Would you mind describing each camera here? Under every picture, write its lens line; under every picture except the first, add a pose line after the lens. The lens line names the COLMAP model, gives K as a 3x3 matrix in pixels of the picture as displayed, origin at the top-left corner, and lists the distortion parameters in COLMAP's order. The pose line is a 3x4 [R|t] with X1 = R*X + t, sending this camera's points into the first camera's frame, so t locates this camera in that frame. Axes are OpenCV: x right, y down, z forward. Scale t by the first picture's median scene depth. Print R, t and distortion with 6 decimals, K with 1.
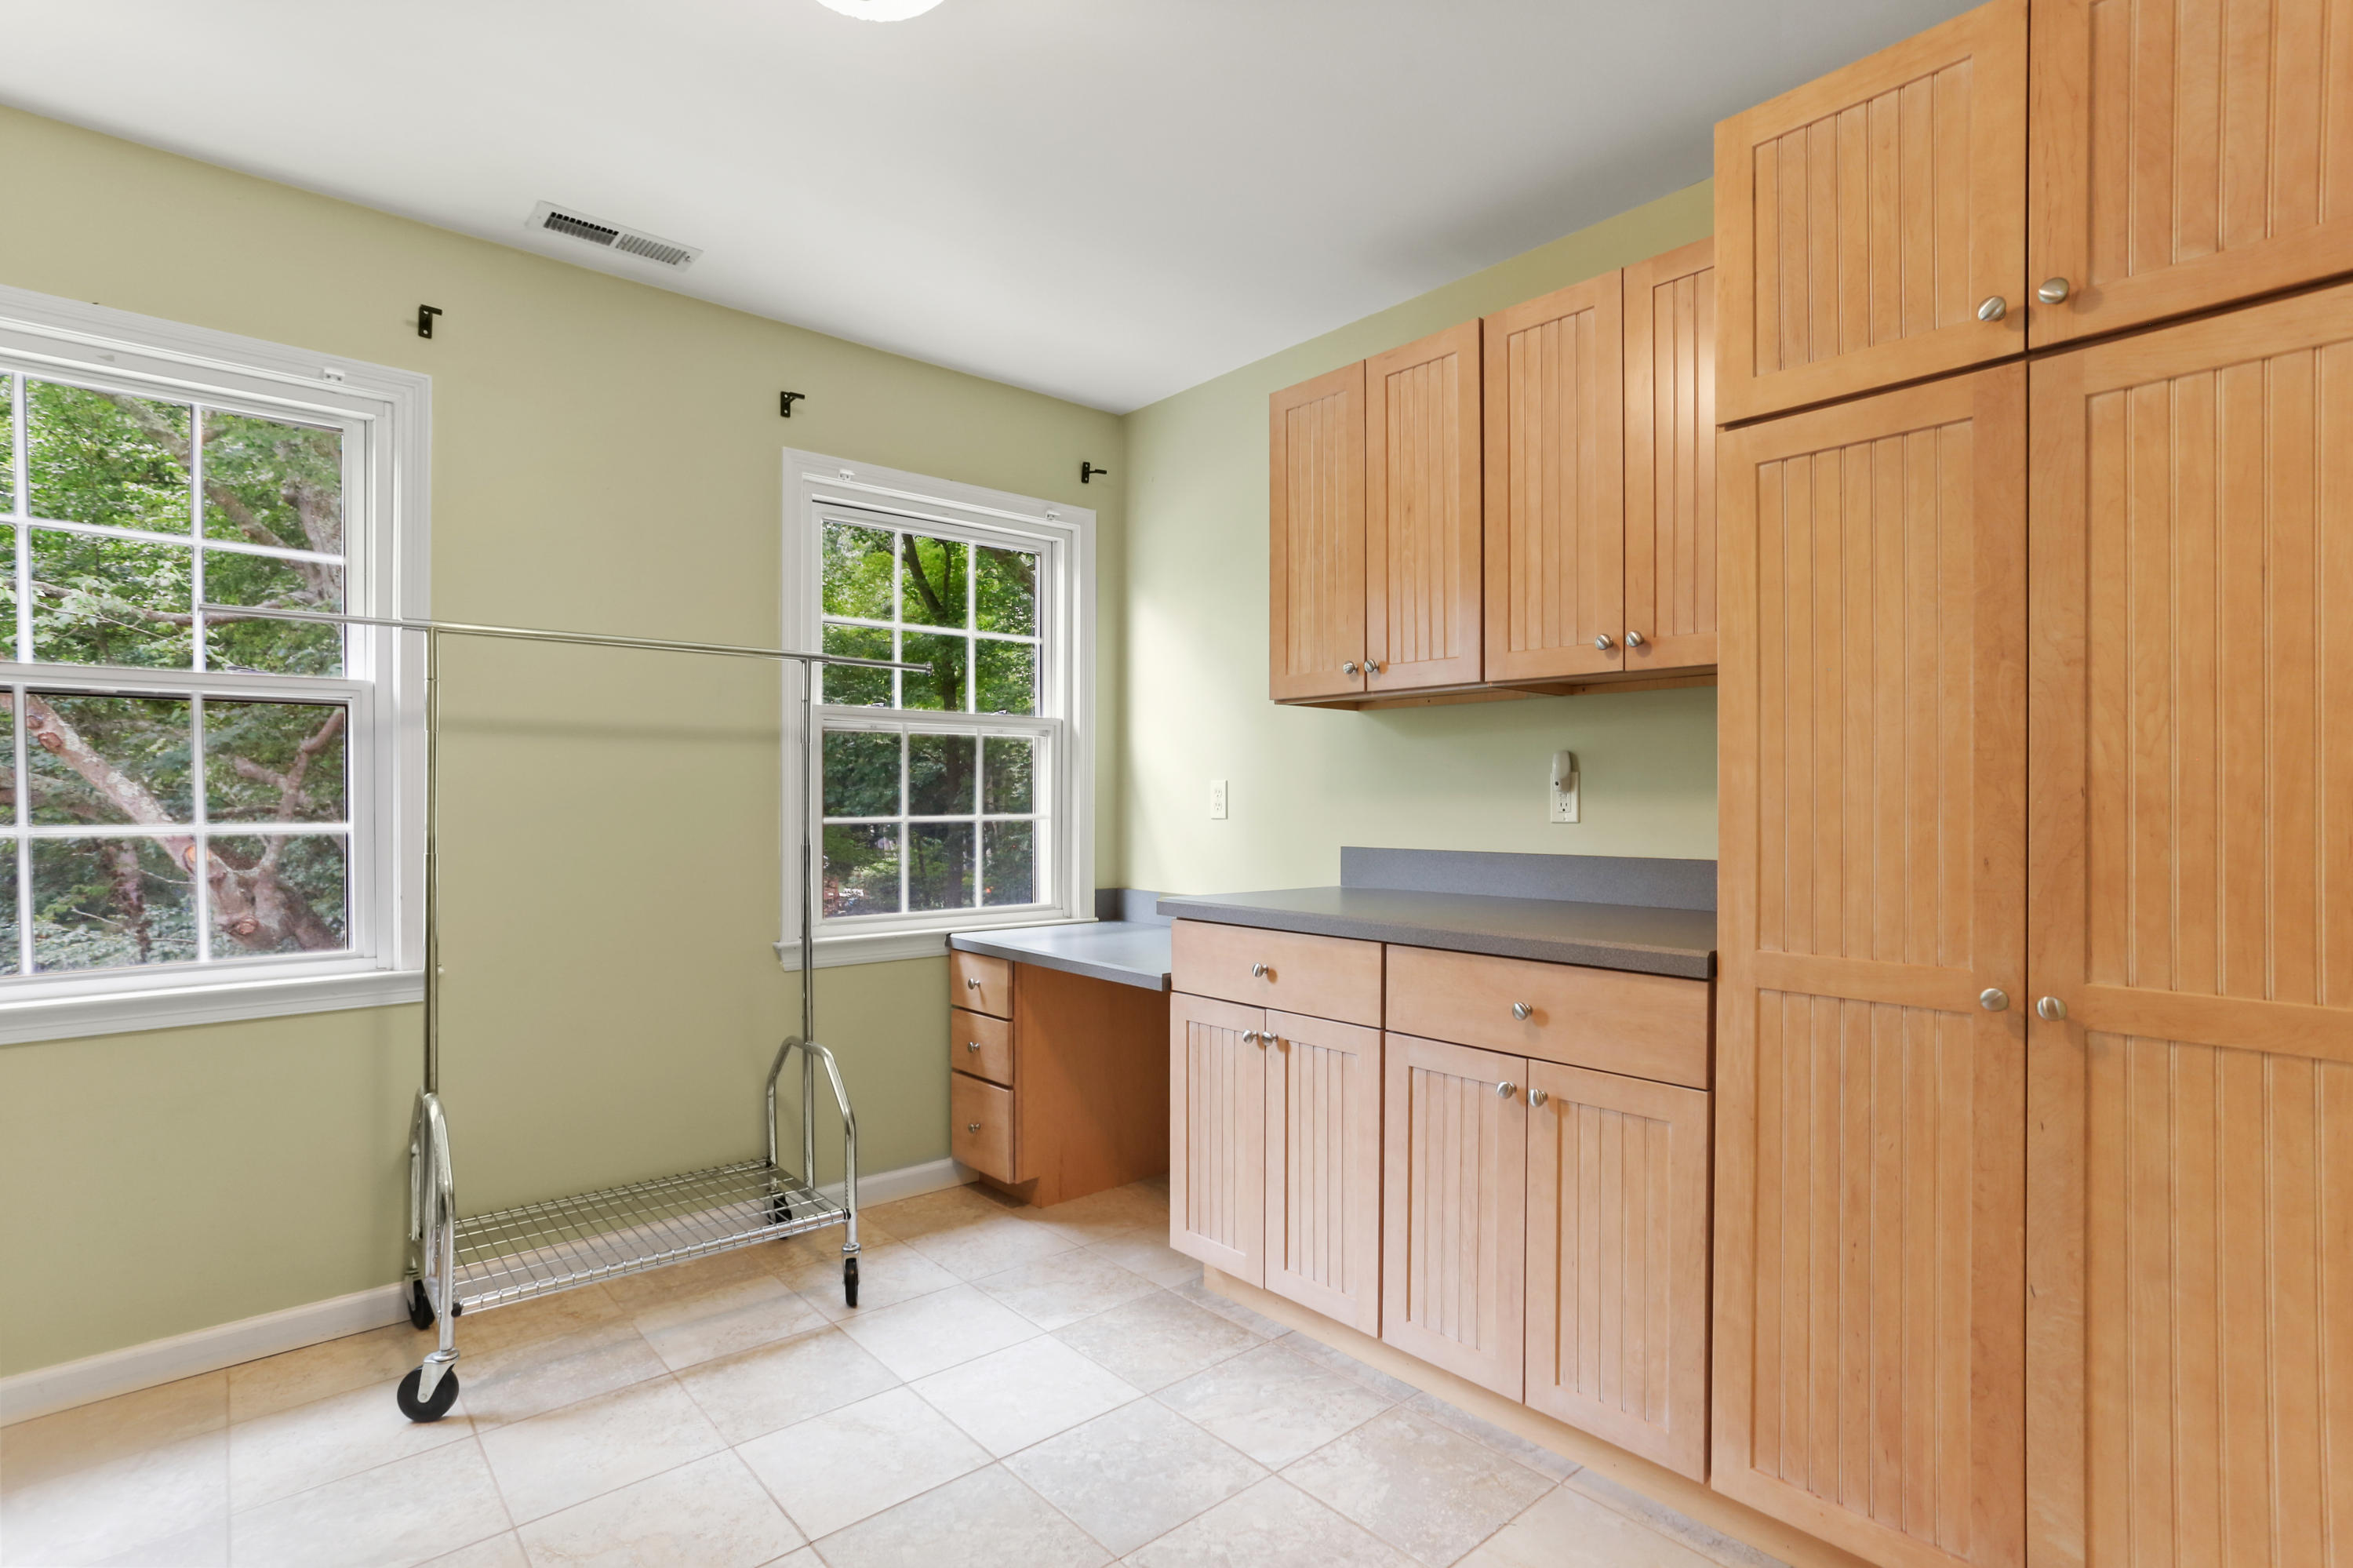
lens RADIAL K [[1130.2, 0, 1178.3], [0, 1130.2, 792.1], [0, 0, 1]] dist [-0.050176, 0.030022]
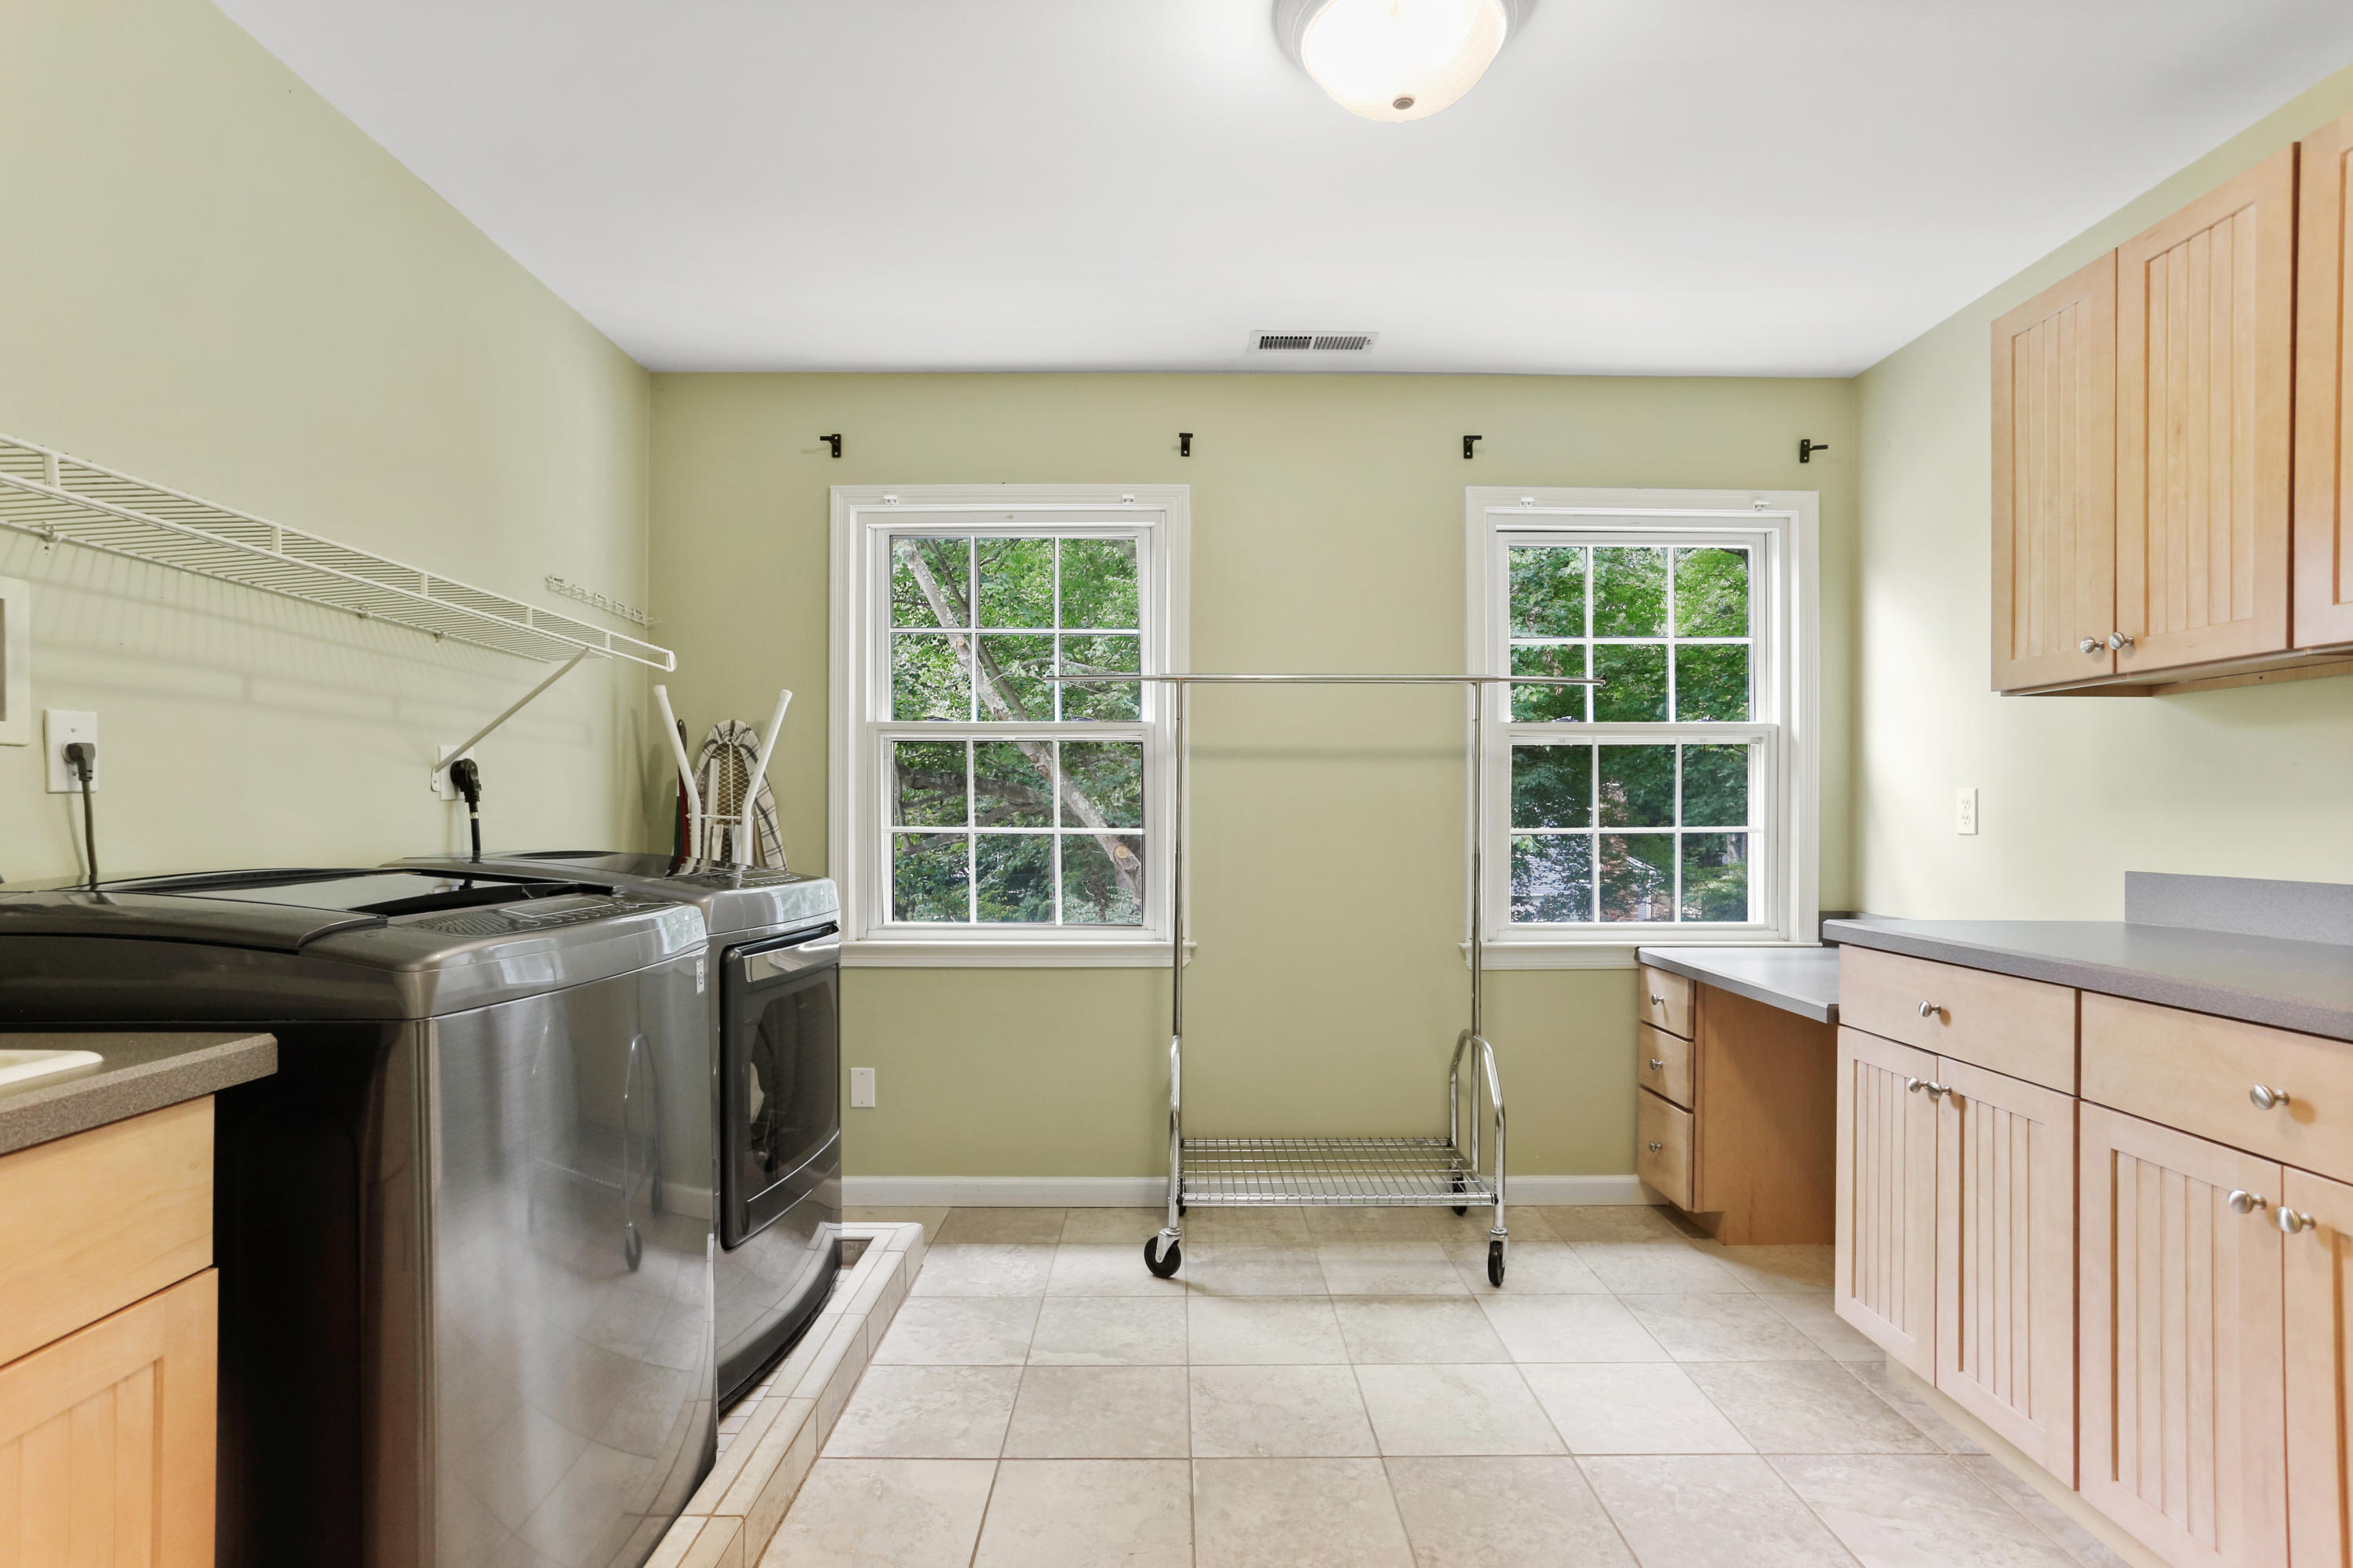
lens RADIAL K [[1130.2, 0, 1178.3], [0, 1130.2, 792.1], [0, 0, 1]] dist [-0.050176, 0.030022]
pose [[0.760490, -0.009509, -0.649280, 0.171252], [0.001673, 0.999918, -0.012684, 0.002444], [0.649347, 0.008560, 0.760444, -0.011678]]
